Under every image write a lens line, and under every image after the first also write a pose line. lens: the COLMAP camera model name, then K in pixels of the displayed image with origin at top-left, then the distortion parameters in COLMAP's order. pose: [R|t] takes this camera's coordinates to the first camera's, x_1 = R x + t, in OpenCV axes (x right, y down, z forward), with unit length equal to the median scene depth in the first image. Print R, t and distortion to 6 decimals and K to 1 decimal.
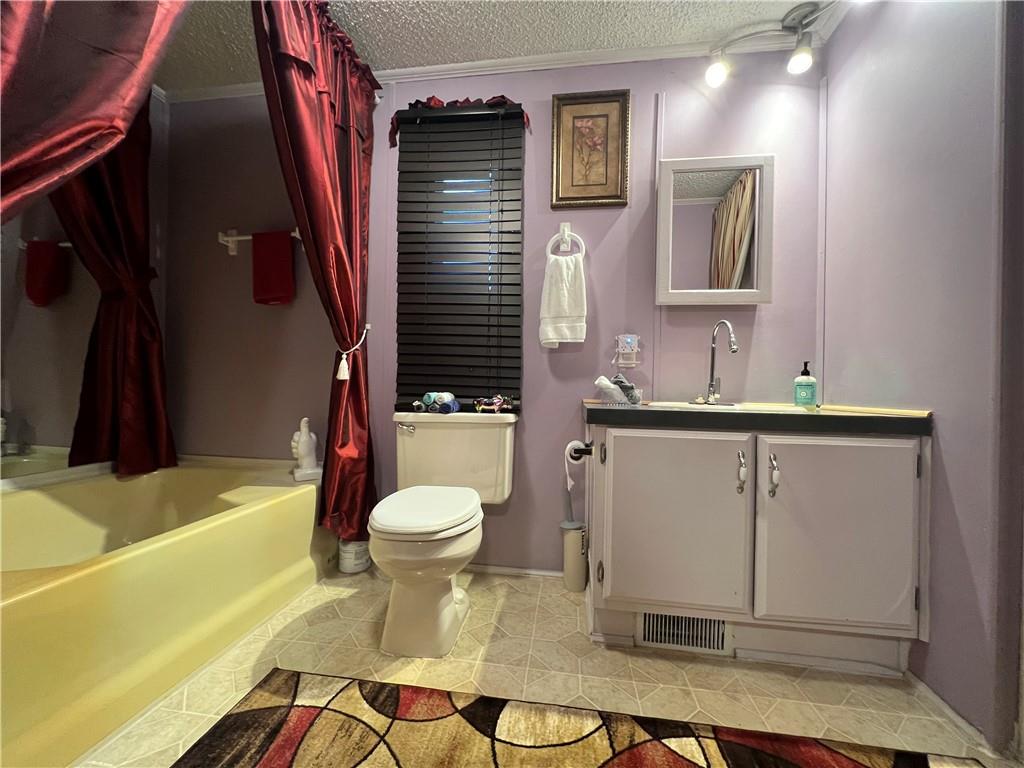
lens RADIAL K [[412.7, 0, 516.7], [0, 412.7, 387.5], [0, 0, 1]] dist [0.002787, 0.000922]
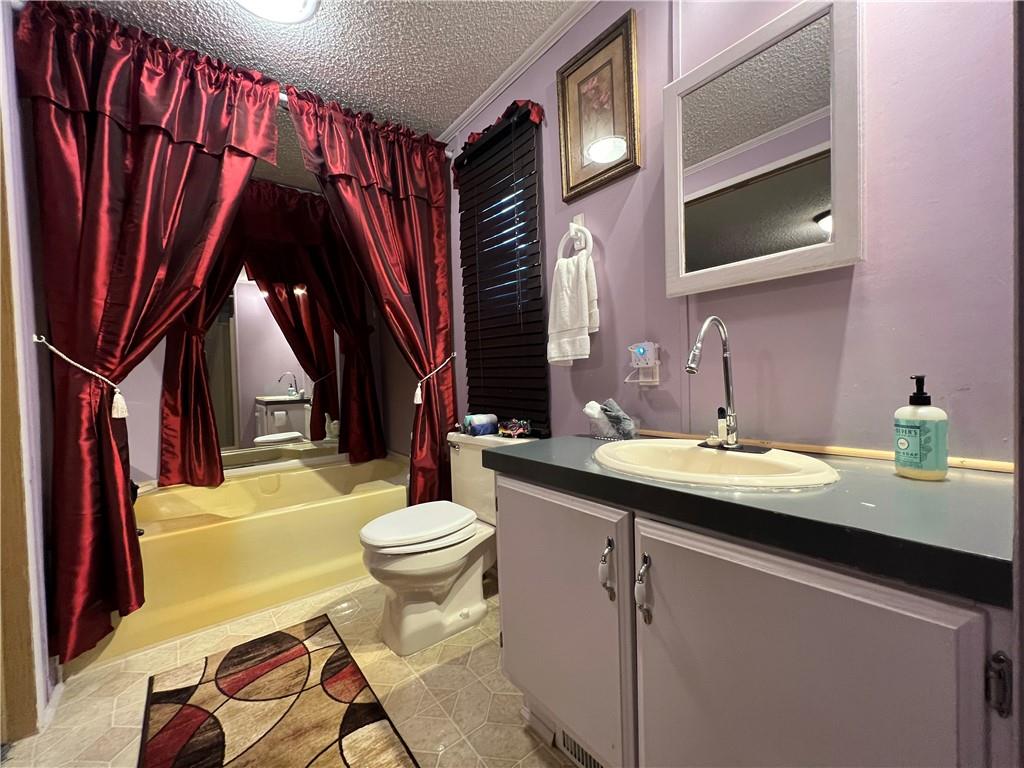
lens RADIAL K [[412.7, 0, 512.3], [0, 412.7, 388.1], [0, 0, 1]] dist [0.002787, 0.000922]
pose [[0.724773, -0.023358, -0.688592, 0.629684], [0.043530, 0.998981, 0.011931, -0.067533], [0.687611, -0.038622, 0.725051, 0.302821]]
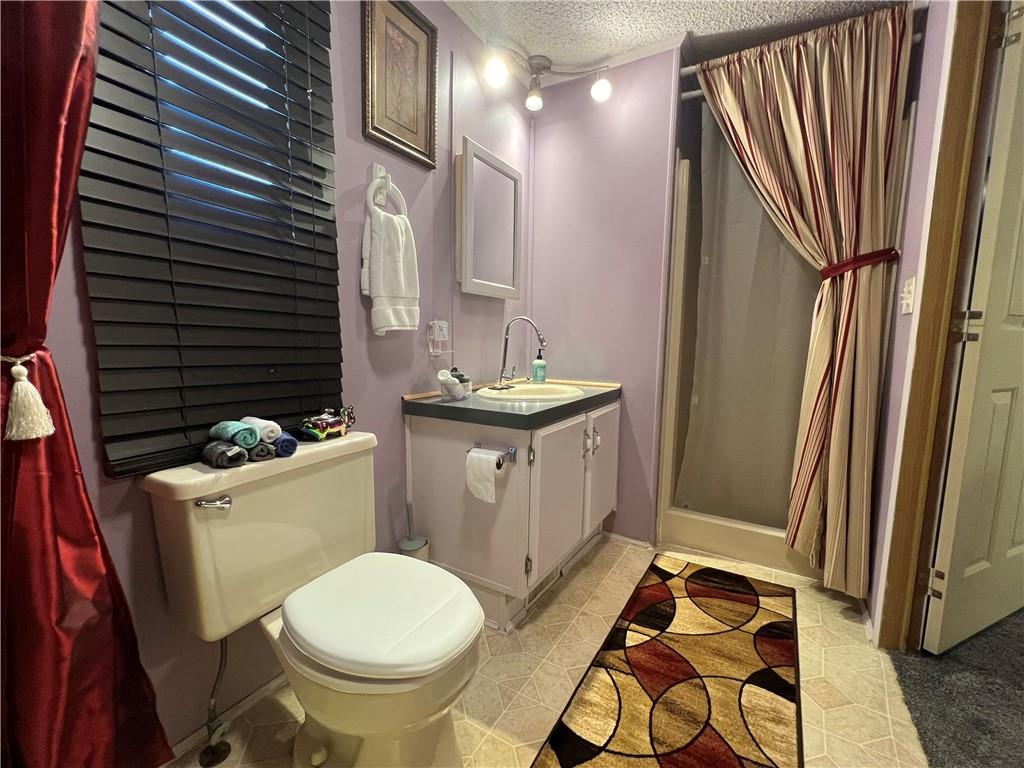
lens RADIAL K [[444.8, 0, 514.6], [0, 444.8, 387.5], [0, 0, 1]] dist [0.002264, 0.000240]
pose [[0.383925, -0.117702, 0.915832, -0.607752], [-0.011889, 0.991130, 0.132364, -0.117208], [-0.923288, -0.061706, 0.379120, 0.474791]]
